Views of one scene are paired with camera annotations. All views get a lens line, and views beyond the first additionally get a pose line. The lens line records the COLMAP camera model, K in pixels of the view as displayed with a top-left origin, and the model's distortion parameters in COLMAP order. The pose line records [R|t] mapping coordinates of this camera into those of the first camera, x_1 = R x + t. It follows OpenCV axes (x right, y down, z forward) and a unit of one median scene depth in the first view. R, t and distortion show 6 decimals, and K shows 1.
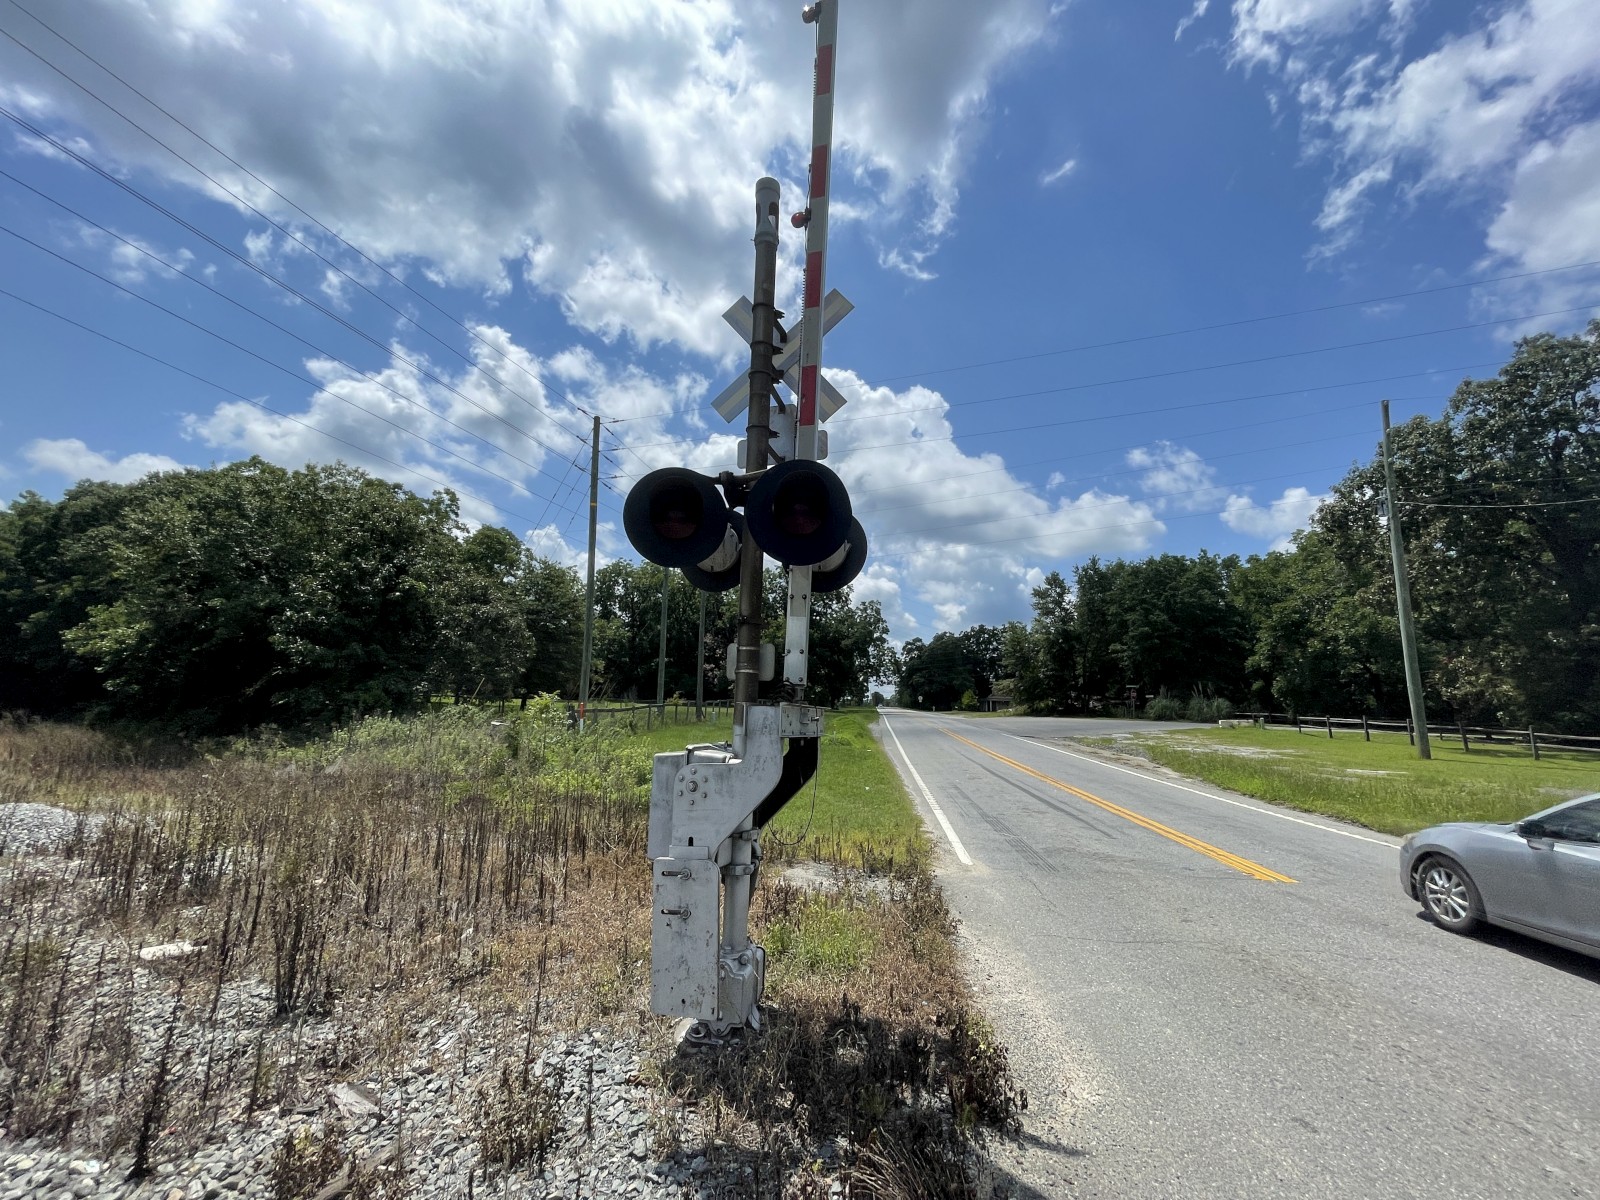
lens RADIAL K [[647.5, 0, 798.5], [0, 647.5, 593.3], [0, 0, 1]] dist [0.006325, -0.001957]
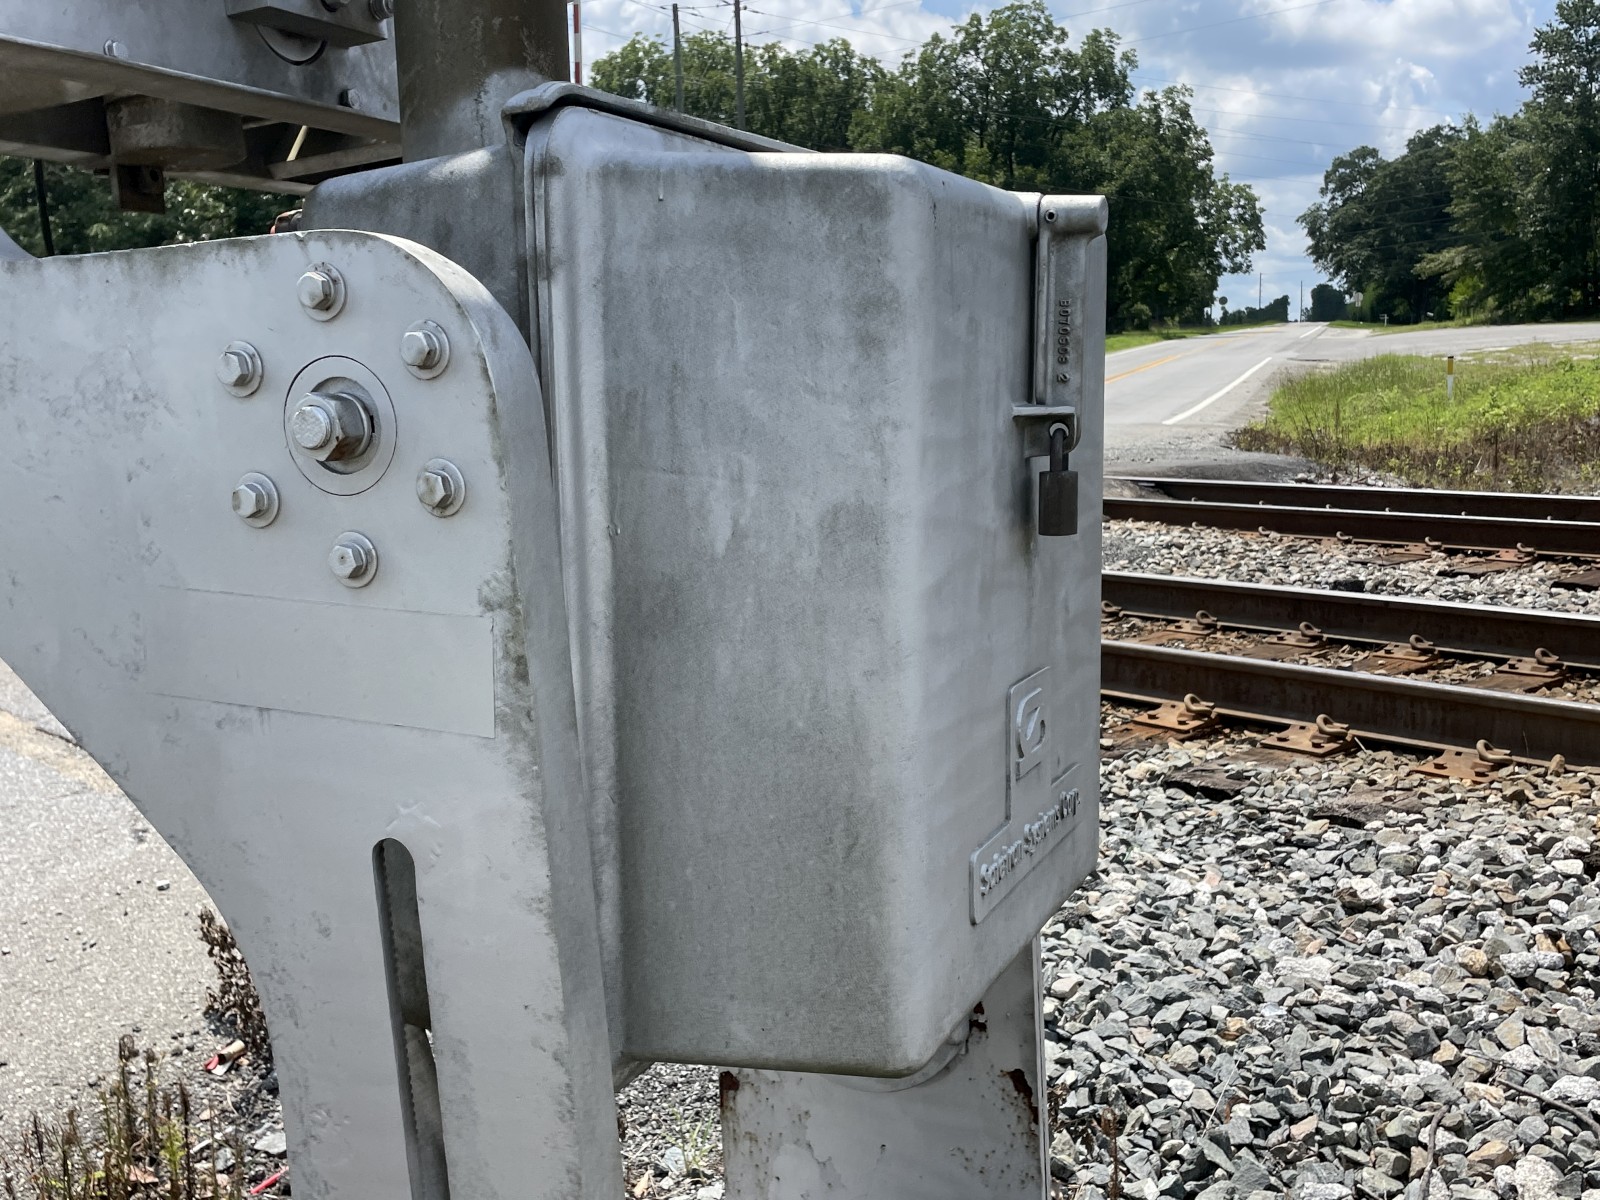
lens RADIAL K [[1599.5, 0, 804.0], [0, 1599.5, 607.4], [0, 0, 1]] dist [0.002564, 0.000000]
pose [[0.974469, -0.013813, -0.224096, 0.368728], [0.087556, 0.942464, 0.322640, -0.100373], [0.206746, -0.334023, 0.919611, -0.694724]]
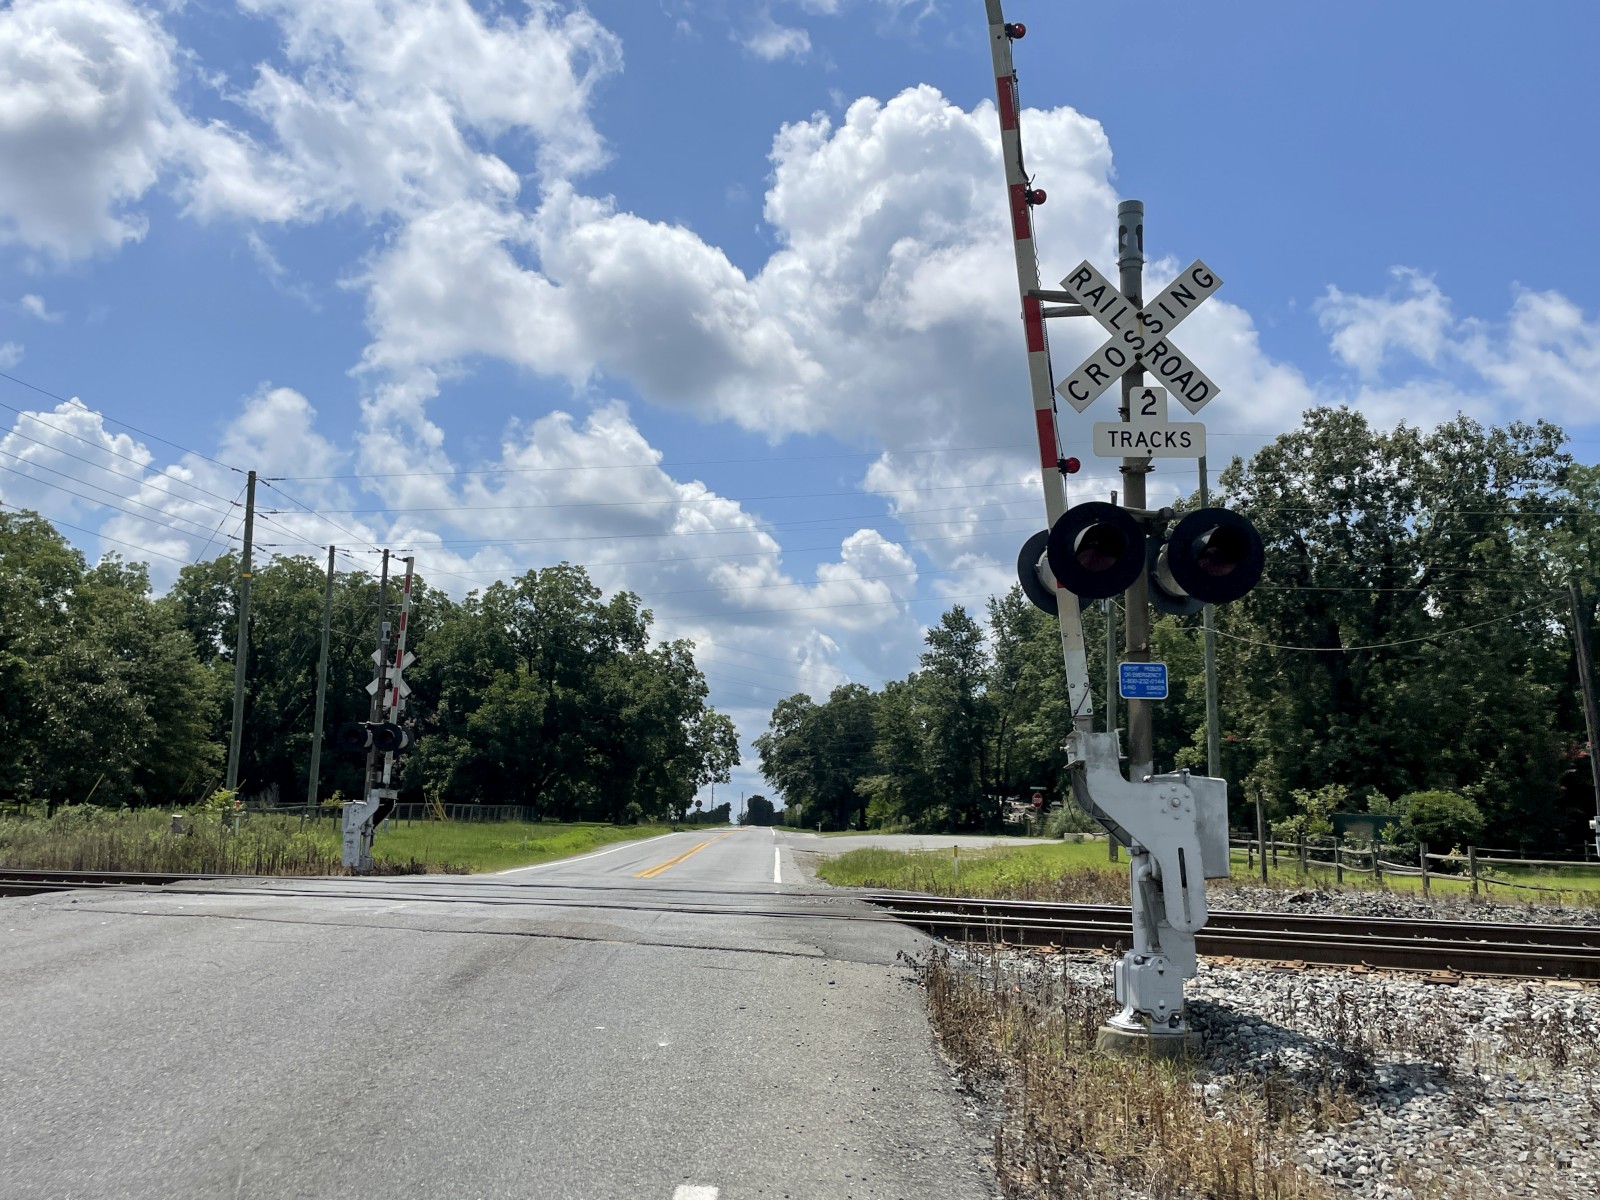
lens RADIAL K [[1405.7, 0, 843.5], [0, 1405.7, 555.6], [0, 0, 1]] dist [0.112749, -0.120927]
pose [[0.986618, 0.036136, 0.158996, 0.178207], [-0.033378, 0.999243, -0.019986, -0.157074], [-0.159598, 0.014412, 0.987077, -1.077713]]
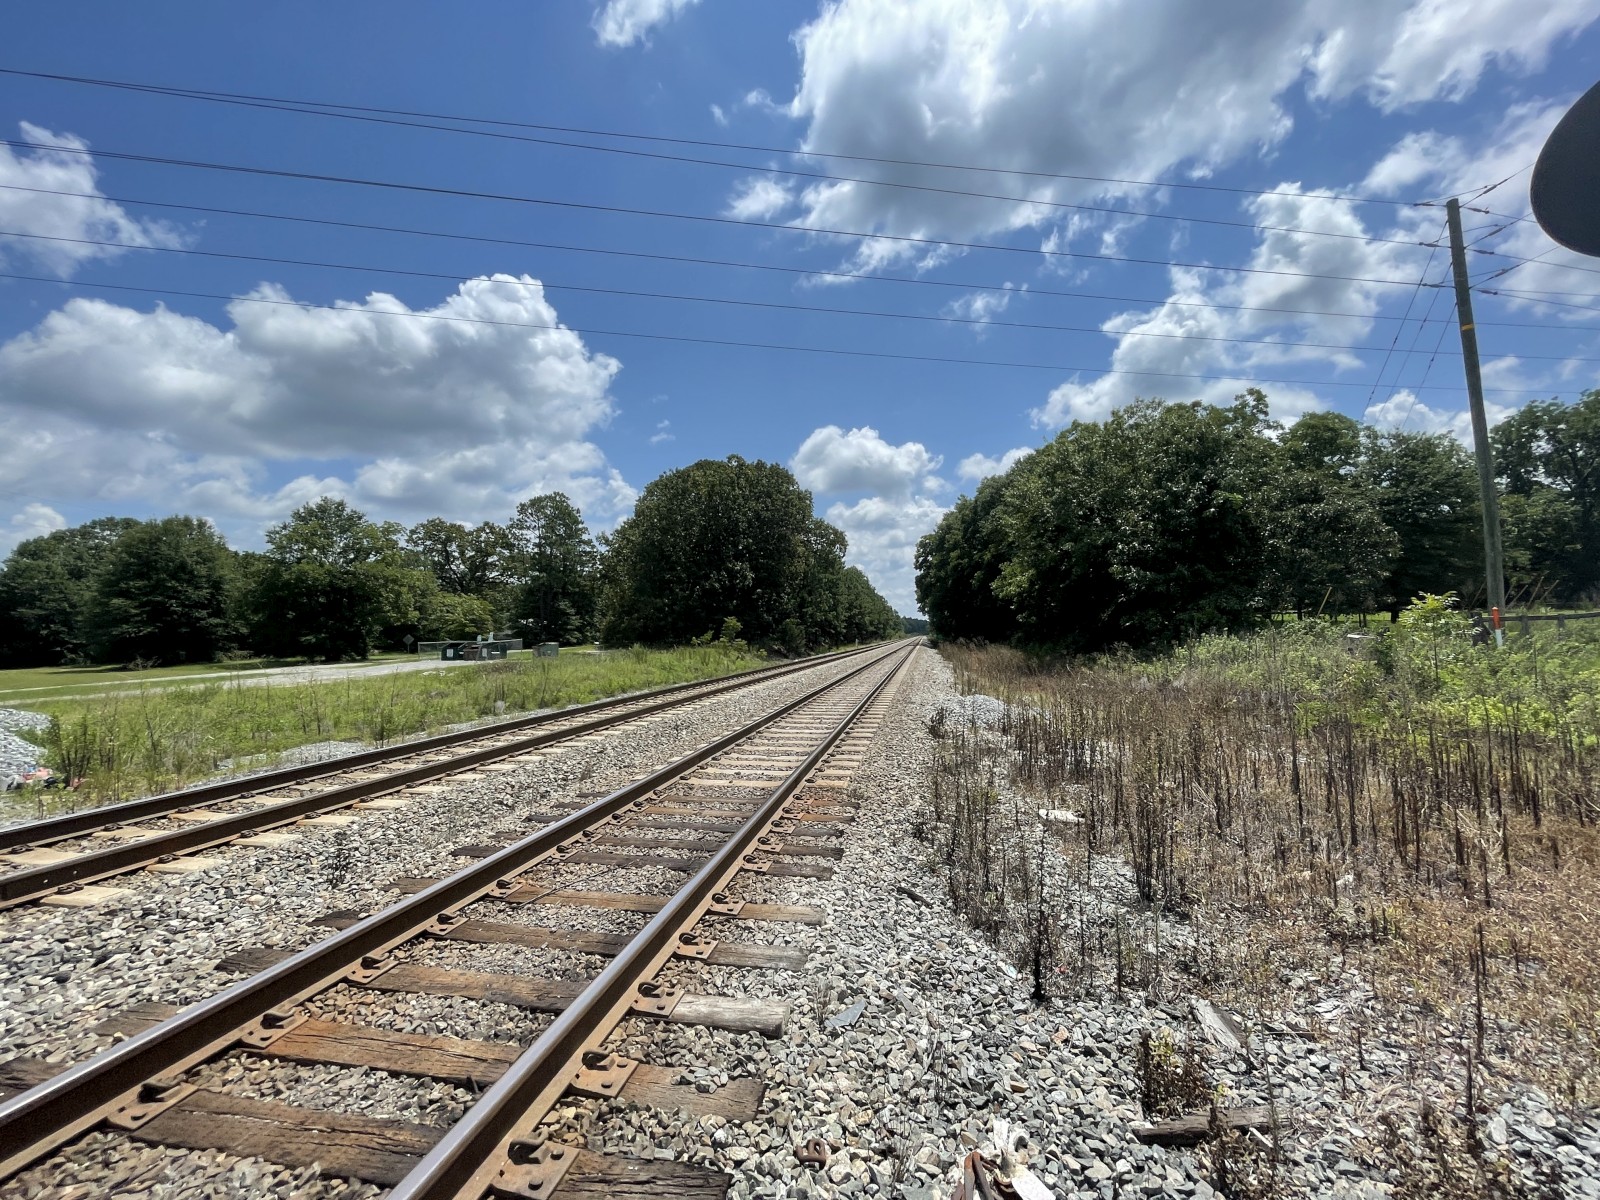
lens RADIAL K [[647.5, 0, 814.3], [0, 647.5, 607.0], [0, 0, 1]] dist [0.006325, -0.001957]
pose [[0.429099, -0.064709, -0.900937, -0.011048], [0.187887, 0.982008, 0.018955, 0.012823], [0.883500, -0.177408, 0.433537, 0.030709]]
